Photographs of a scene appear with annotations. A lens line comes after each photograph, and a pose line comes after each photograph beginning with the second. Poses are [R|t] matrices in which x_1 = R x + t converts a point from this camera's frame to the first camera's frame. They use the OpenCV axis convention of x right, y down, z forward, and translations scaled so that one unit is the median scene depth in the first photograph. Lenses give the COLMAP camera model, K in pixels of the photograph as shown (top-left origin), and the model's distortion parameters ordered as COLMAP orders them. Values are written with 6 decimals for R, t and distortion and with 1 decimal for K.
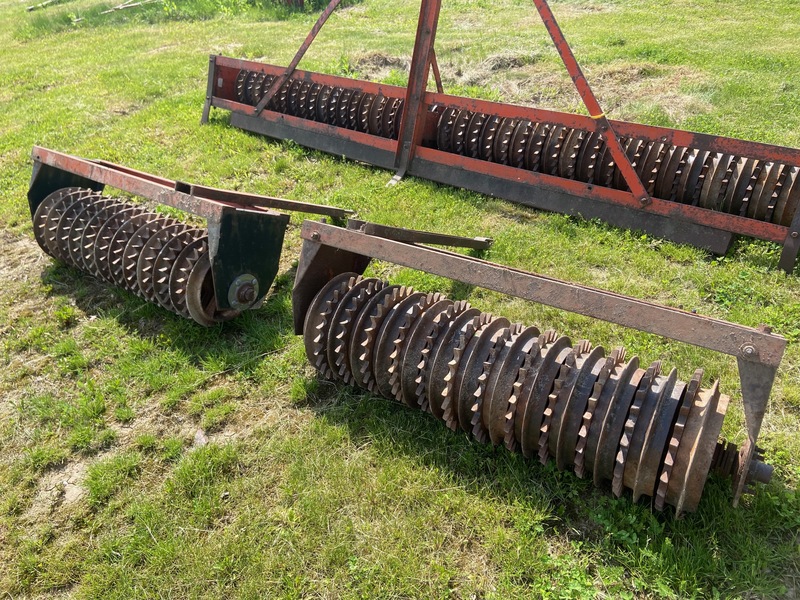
lens RADIAL K [[600.6, 0, 400.0], [0, 600.6, 281.8], [0, 0, 1]] dist [0.122830, -0.162422]
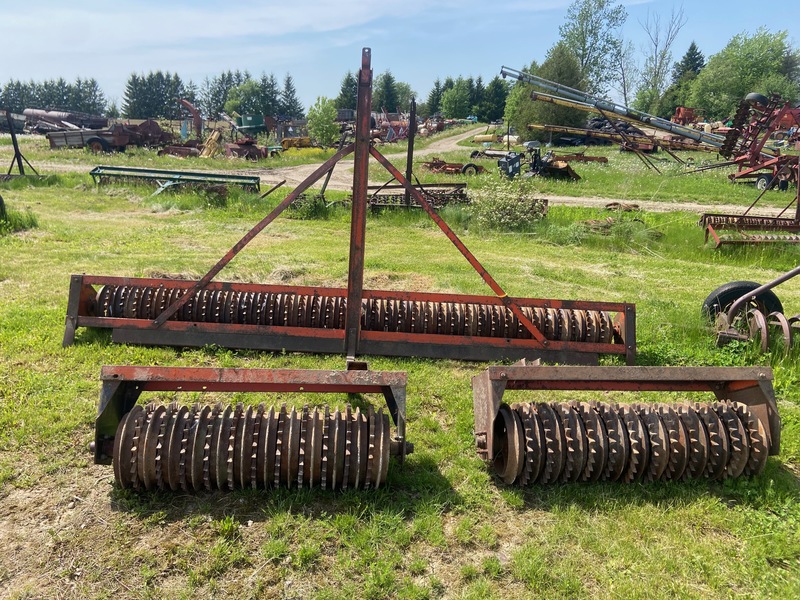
lens RADIAL K [[600.6, 0, 400.0], [0, 600.6, 281.8], [0, 0, 1]] dist [0.122830, -0.162422]
pose [[0.767459, -0.056615, 0.638594, -0.706564], [0.257581, 0.939388, -0.226278, -0.018072], [-0.587077, 0.338149, 0.735525, 0.004636]]
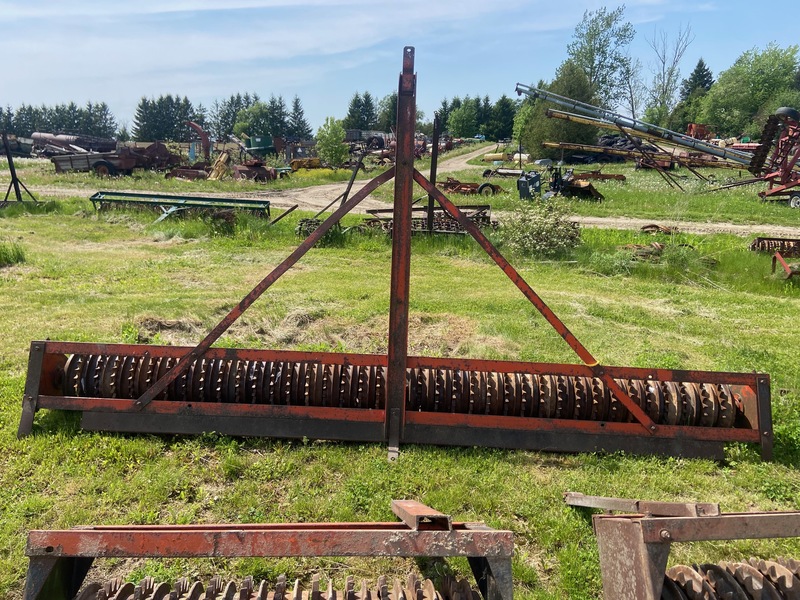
lens RADIAL K [[600.6, 0, 400.0], [0, 600.6, 281.8], [0, 0, 1]] dist [0.122830, -0.162422]
pose [[0.775379, -0.043486, 0.629997, -0.574867], [0.261827, 0.929975, -0.258055, -0.173975], [-0.574660, 0.365040, 0.732470, 0.239305]]
